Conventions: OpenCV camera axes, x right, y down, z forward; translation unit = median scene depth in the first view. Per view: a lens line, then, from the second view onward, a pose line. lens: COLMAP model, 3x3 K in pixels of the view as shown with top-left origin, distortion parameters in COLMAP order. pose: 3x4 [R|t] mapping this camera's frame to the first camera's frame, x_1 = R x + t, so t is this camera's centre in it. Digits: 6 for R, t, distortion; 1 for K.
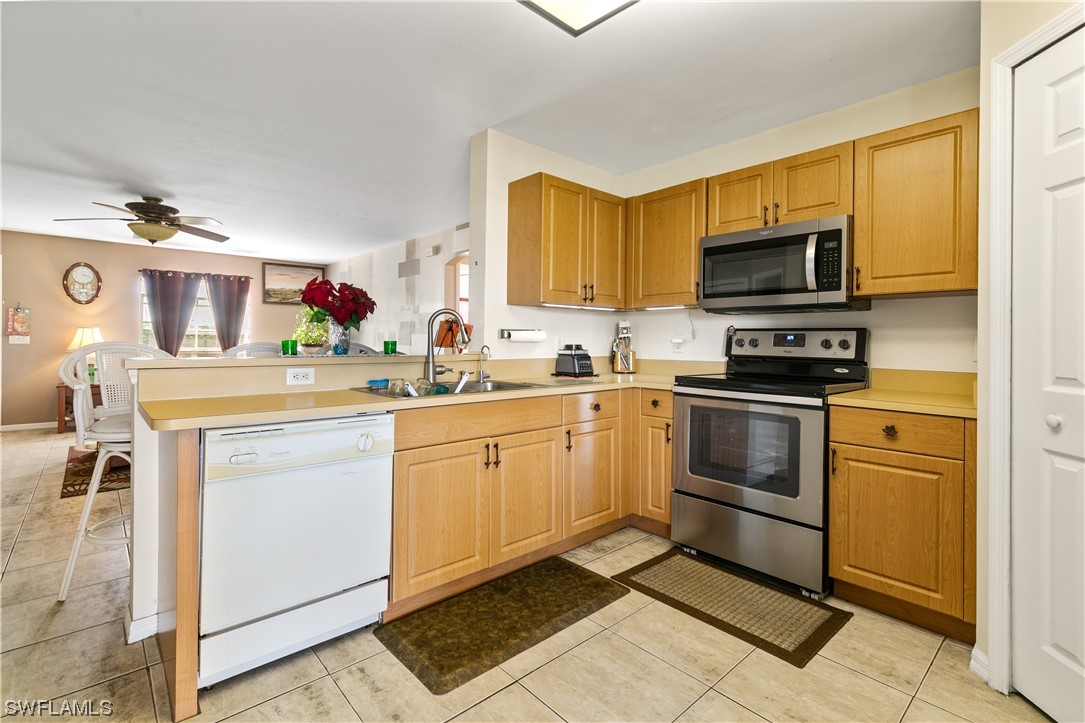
lens RADIAL K [[498.6, 0, 545.3], [0, 498.6, 334.3], [0, 0, 1]] dist [0.003003, 0.001151]
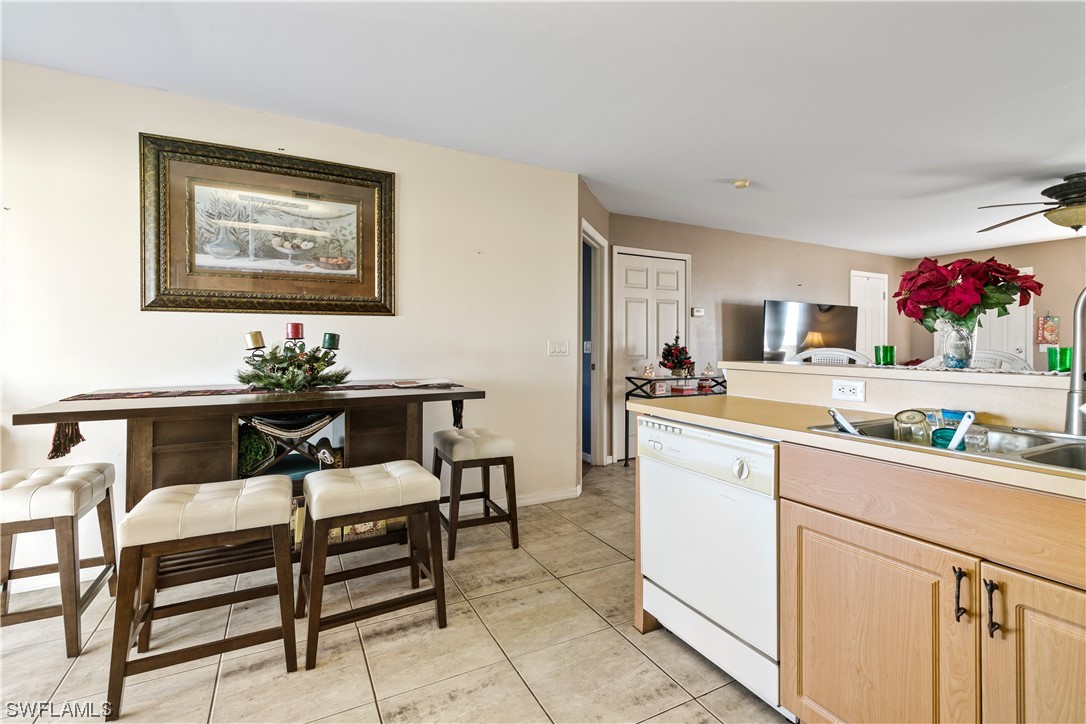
lens RADIAL K [[494.7, 0, 556.8], [0, 494.7, 346.3], [0, 0, 1]] dist [0.000316, -0.000031]
pose [[-0.220777, -0.002705, -0.975321, 0.134950], [0.007746, 0.999960, -0.004527, 0.004027], [0.975294, -0.008554, -0.220747, 0.238868]]
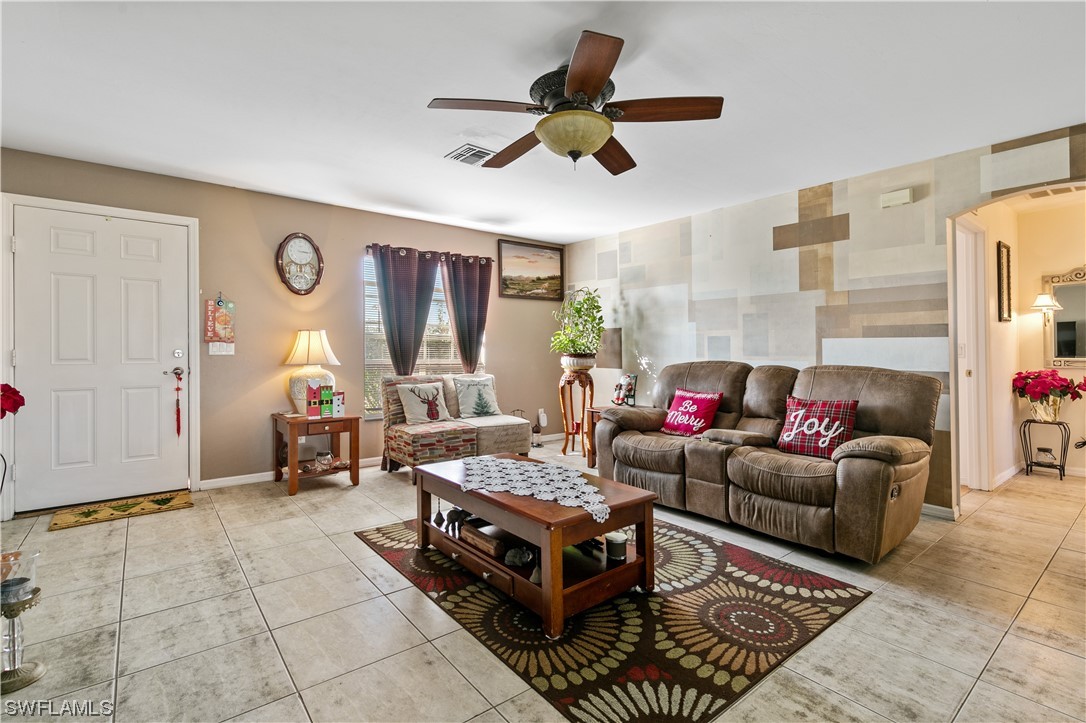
lens RADIAL K [[504.3, 0, 546.9], [0, 504.3, 341.6], [0, 0, 1]] dist [0.011193, -0.000146]
pose [[0.998323, -0.003465, -0.057787, -0.554847], [0.003556, 0.999993, 0.001469, 0.001957], [0.057781, -0.001672, 0.998328, 0.342496]]
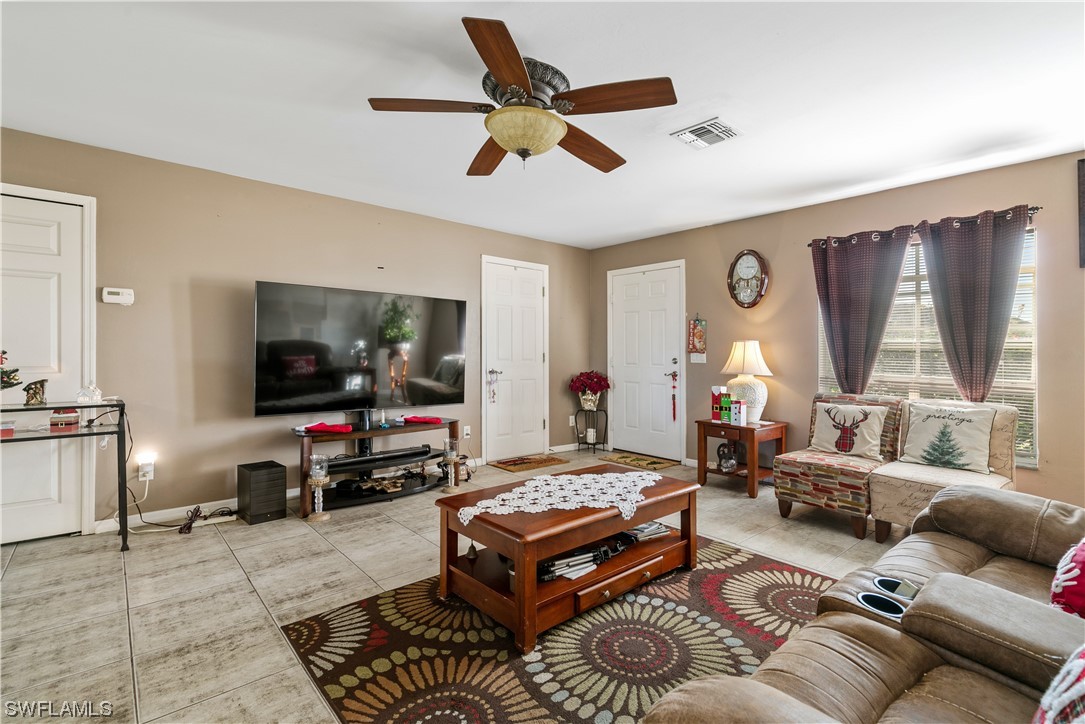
lens RADIAL K [[498.4, 0, 556.2], [0, 498.4, 360.8], [0, 0, 1]] dist [0.010111, -0.000138]
pose [[0.004175, 0.007291, -0.999965, -0.215199], [0.003828, 0.999966, 0.007307, 0.008192], [0.999984, -0.003858, 0.004147, 0.722096]]
